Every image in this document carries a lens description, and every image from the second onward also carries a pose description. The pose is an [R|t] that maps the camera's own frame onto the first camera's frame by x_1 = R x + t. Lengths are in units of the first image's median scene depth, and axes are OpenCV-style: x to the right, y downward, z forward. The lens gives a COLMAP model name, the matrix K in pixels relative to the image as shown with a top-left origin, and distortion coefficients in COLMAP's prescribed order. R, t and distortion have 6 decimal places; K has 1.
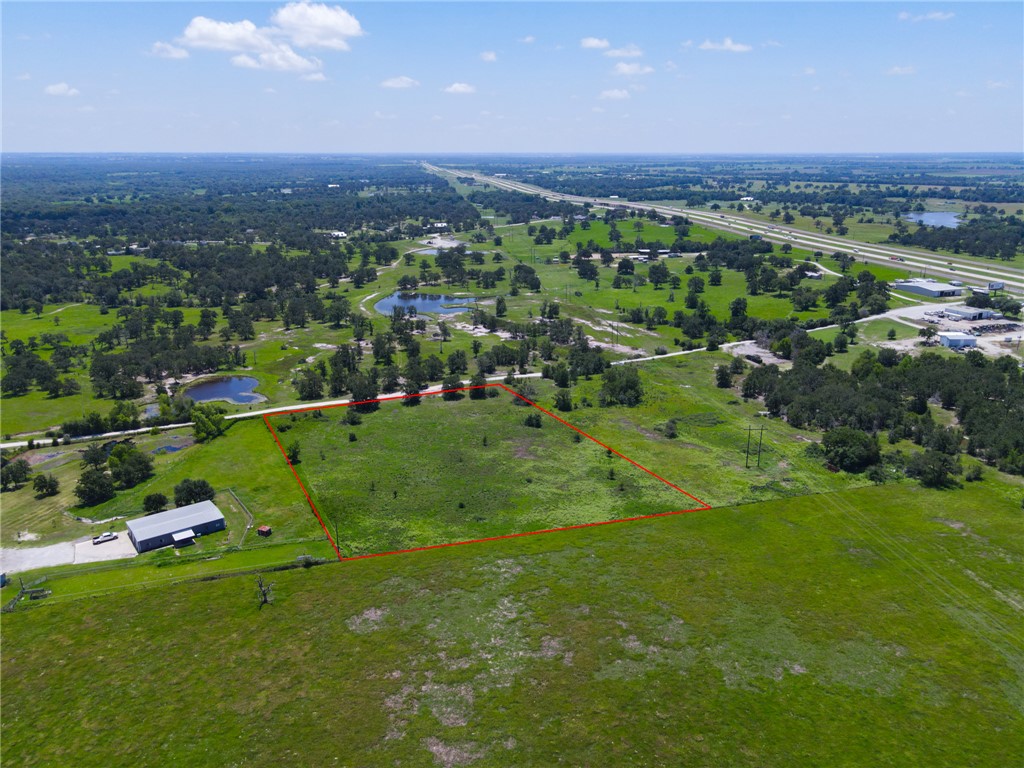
lens RADIAL K [[756.6, 0, 507.7], [0, 756.6, 387.0], [0, 0, 1]] dist [-0.008409, 0.035564]
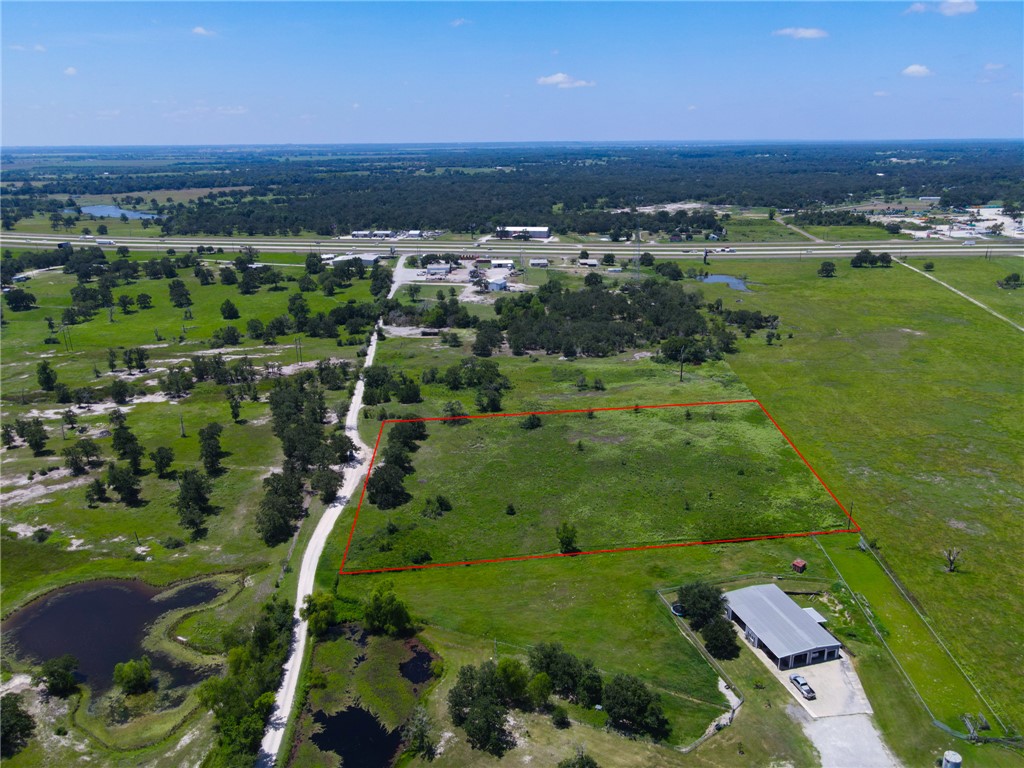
lens RADIAL K [[756.6, 0, 507.7], [0, 756.6, 387.0], [0, 0, 1]] dist [-0.008409, 0.035564]
pose [[0.359091, -0.293441, 0.885972, -0.498937], [0.288367, 0.937722, 0.193704, -0.117662], [-0.887636, 0.185927, 0.421347, 0.381165]]
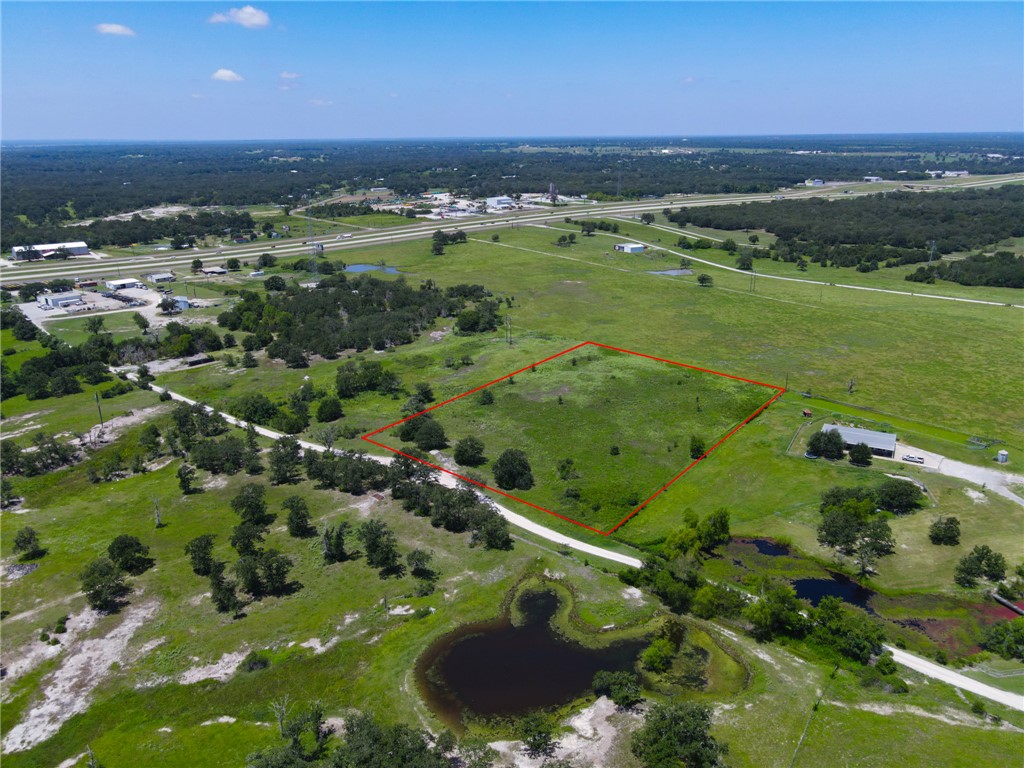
lens RADIAL K [[756.6, 0, 507.7], [0, 756.6, 387.0], [0, 0, 1]] dist [-0.008409, 0.035564]
pose [[-0.424010, -0.284328, 0.859868, -0.529602], [0.283309, 0.860149, 0.424123, -0.244529], [-0.860204, 0.423441, -0.284159, 0.778798]]
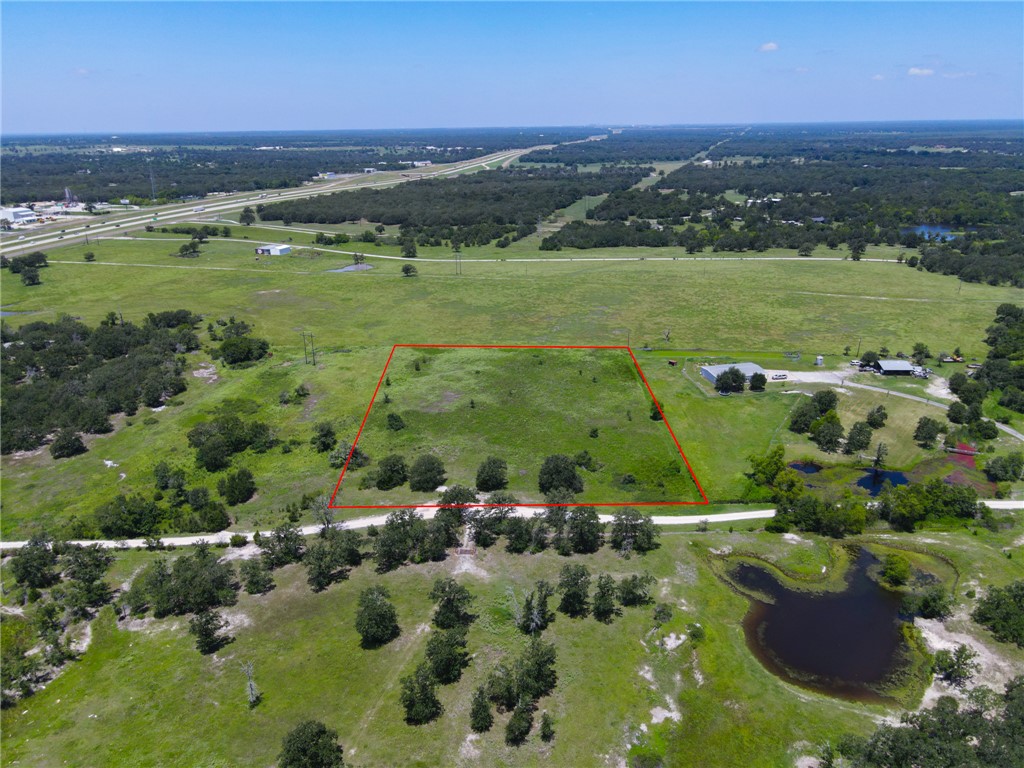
lens RADIAL K [[734.5, 0, 512.0], [0, 734.5, 384.0], [0, 0, 1]] dist [0.000683, 0.005995]
pose [[-0.908248, -0.127536, 0.398523, -0.270366], [0.140598, 0.804026, 0.577733, -0.302262], [-0.394105, 0.580756, -0.712323, 0.962127]]
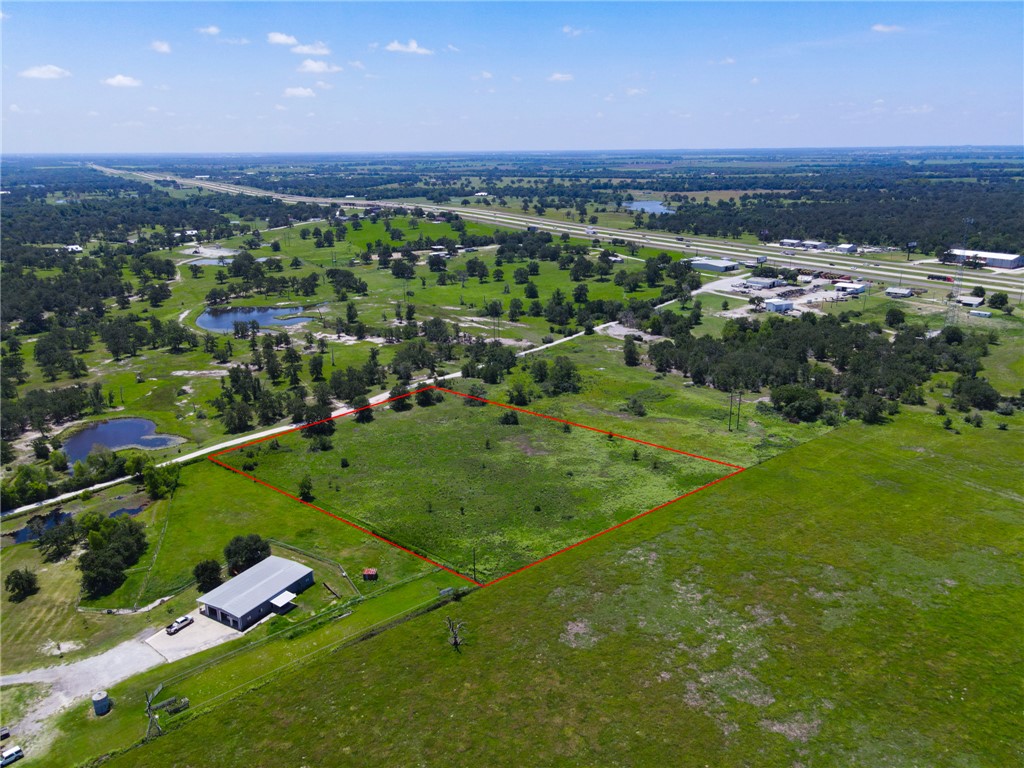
lens RADIAL K [[756.6, 0, 507.7], [0, 756.6, 387.0], [0, 0, 1]] dist [-0.008409, 0.035564]
pose [[0.922919, -0.122944, 0.364835, -0.200885], [0.122613, 0.992160, 0.024168, -0.012762], [-0.364946, 0.022428, 0.930758, 0.046506]]
